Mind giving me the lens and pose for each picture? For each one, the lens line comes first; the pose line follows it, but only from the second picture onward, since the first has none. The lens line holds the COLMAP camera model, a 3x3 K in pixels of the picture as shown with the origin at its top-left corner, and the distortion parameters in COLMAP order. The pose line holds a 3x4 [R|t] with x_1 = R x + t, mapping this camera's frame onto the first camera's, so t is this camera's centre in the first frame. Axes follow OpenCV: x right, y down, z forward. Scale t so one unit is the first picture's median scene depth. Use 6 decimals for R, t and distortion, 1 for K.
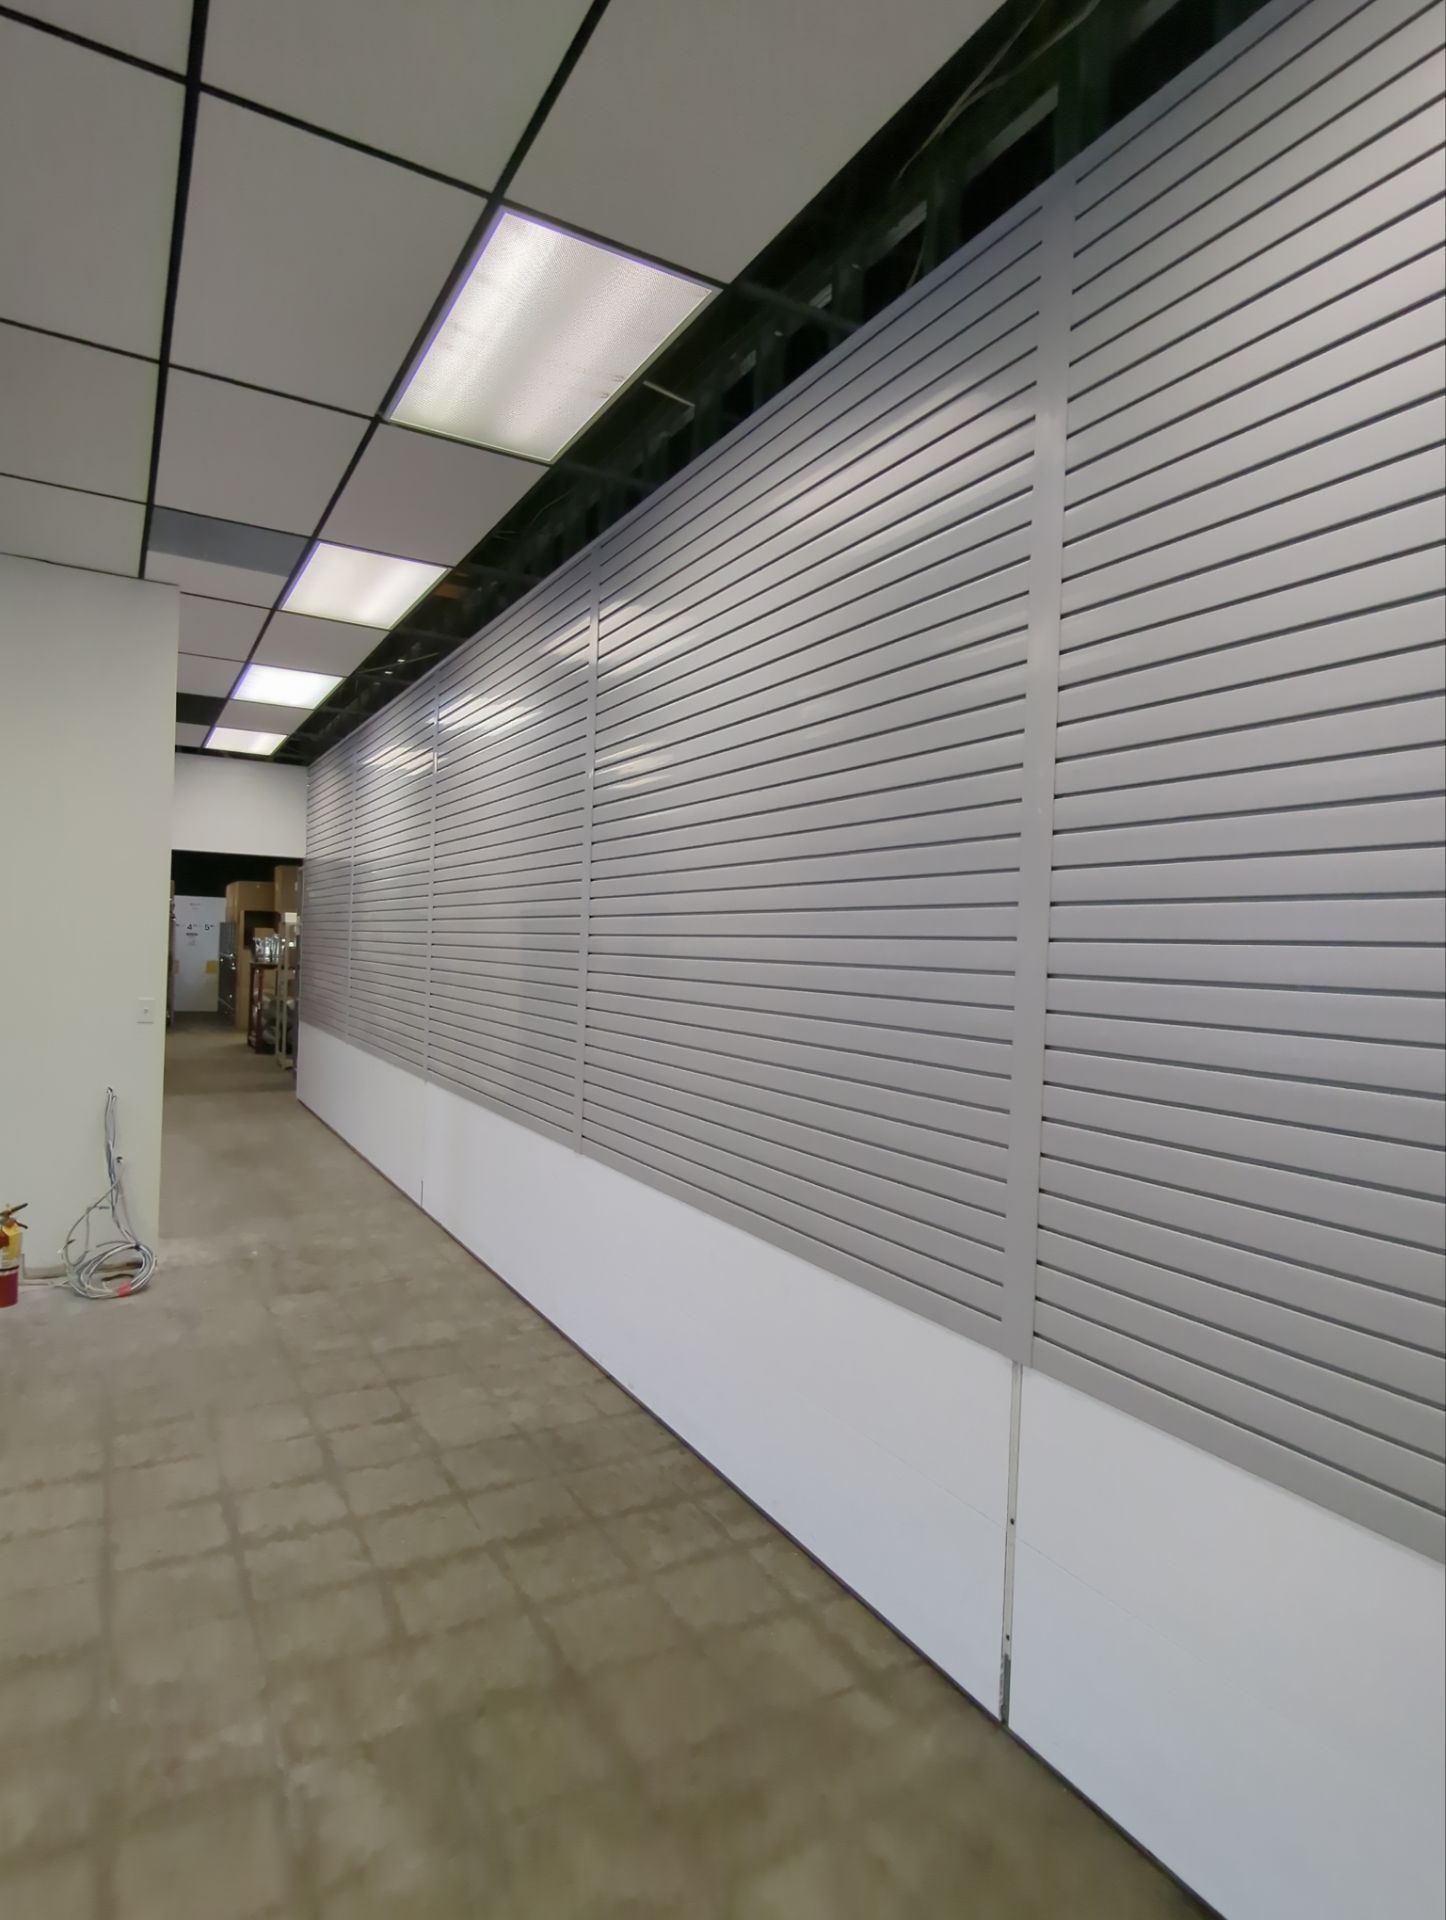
lens RADIAL K [[1073.3, 0, 723.0], [0, 1073.3, 960.0], [0, 0, 1]] dist [-0.001931, 0.003805]
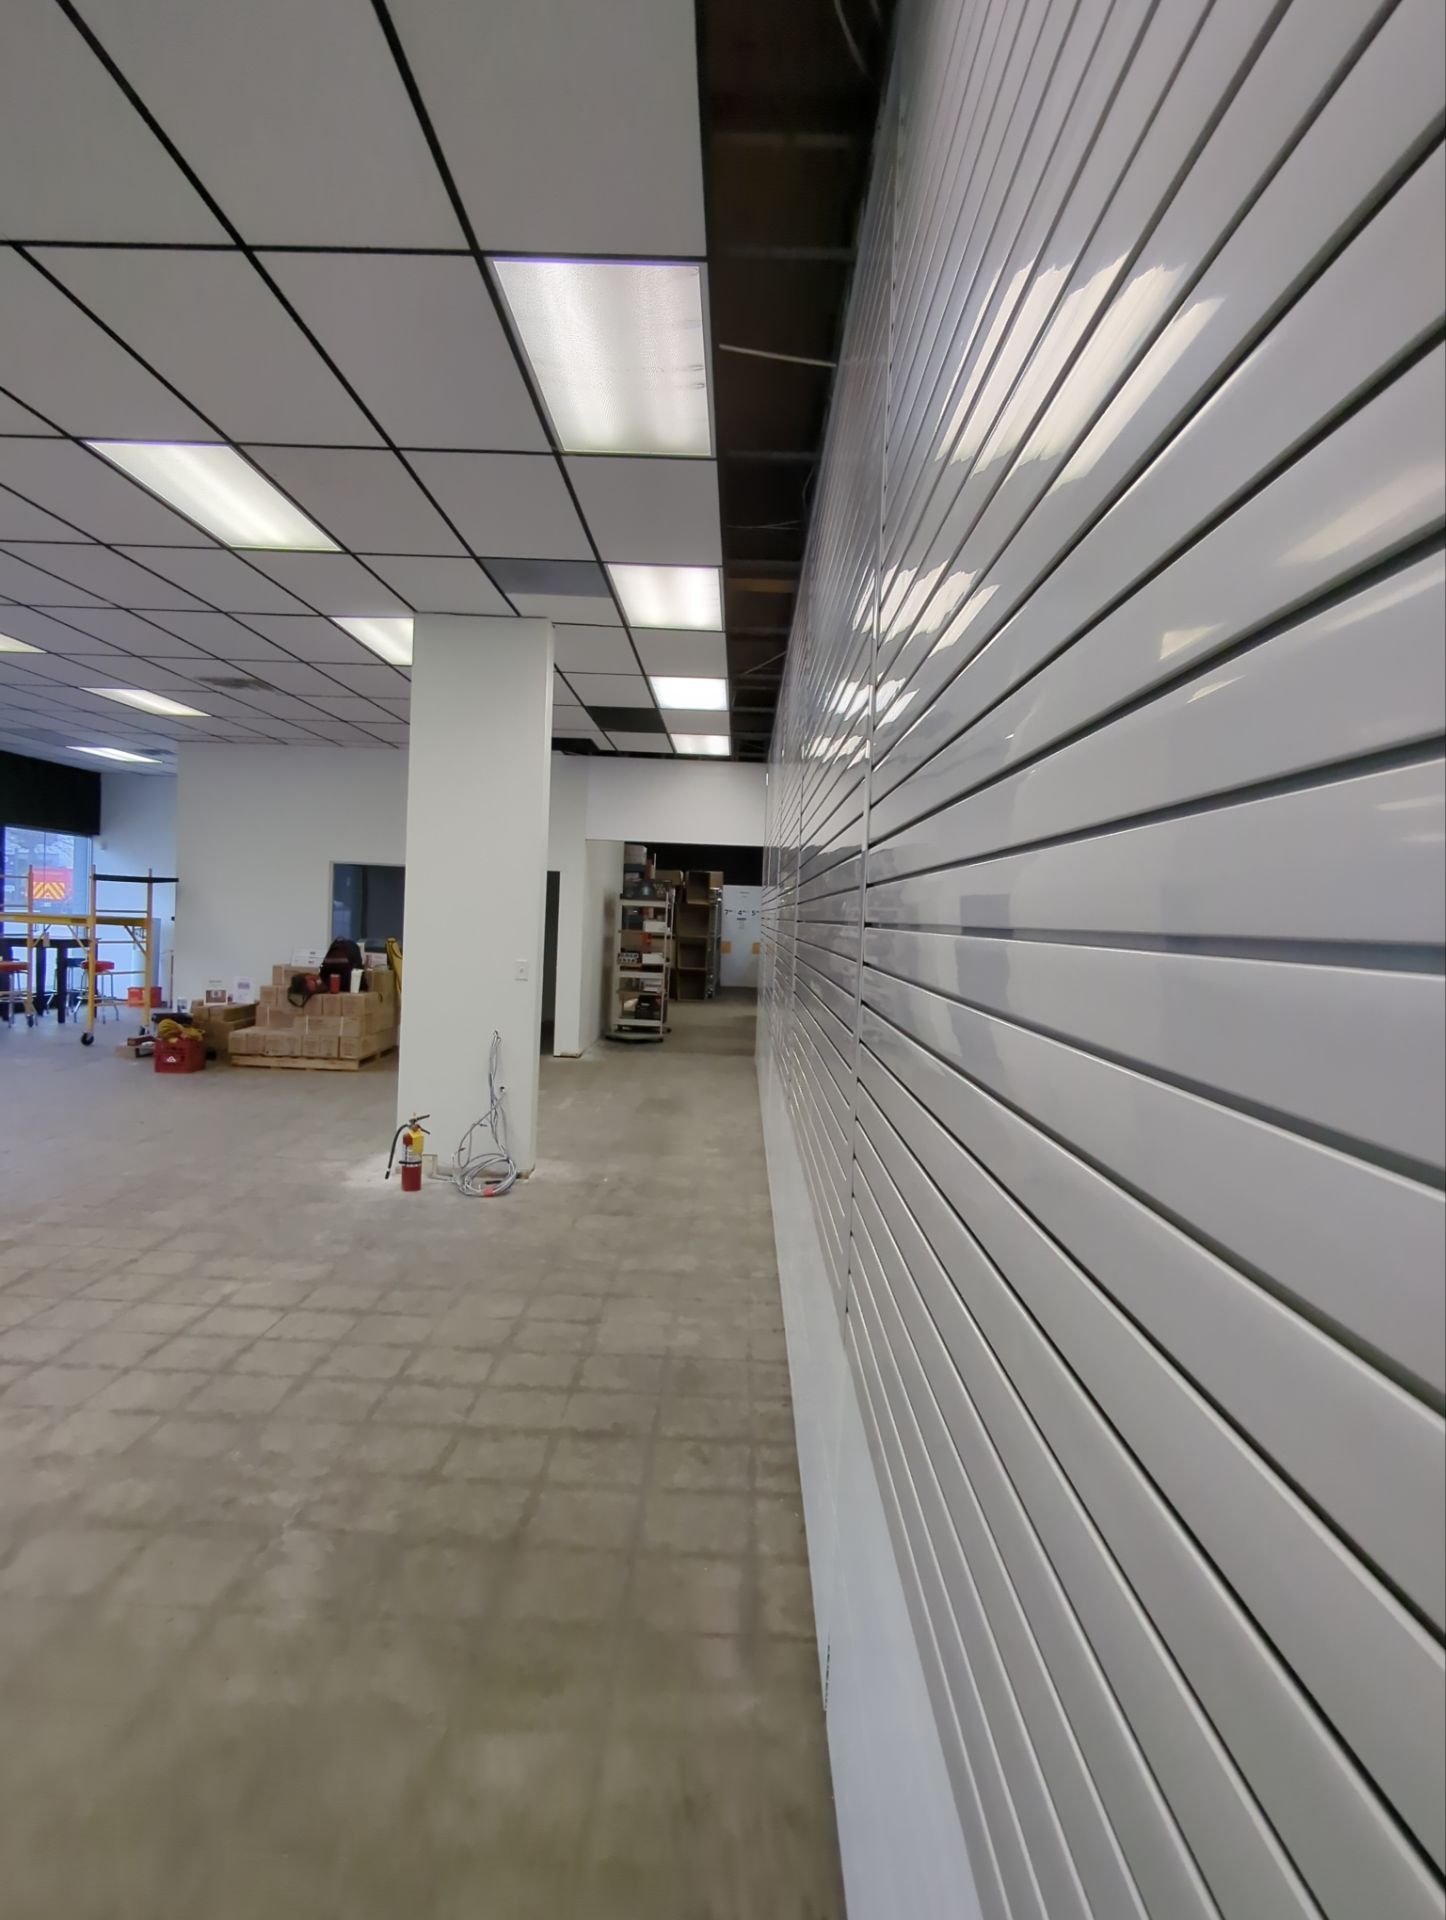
lens RADIAL K [[1073.3, 0, 723.0], [0, 1073.3, 960.0], [0, 0, 1]] dist [-0.001931, 0.003805]
pose [[0.857132, 0.018988, -0.514747, 0.468195], [-0.013408, 0.999804, 0.014555, 0.023515], [0.514922, -0.005574, 0.857219, 0.105550]]
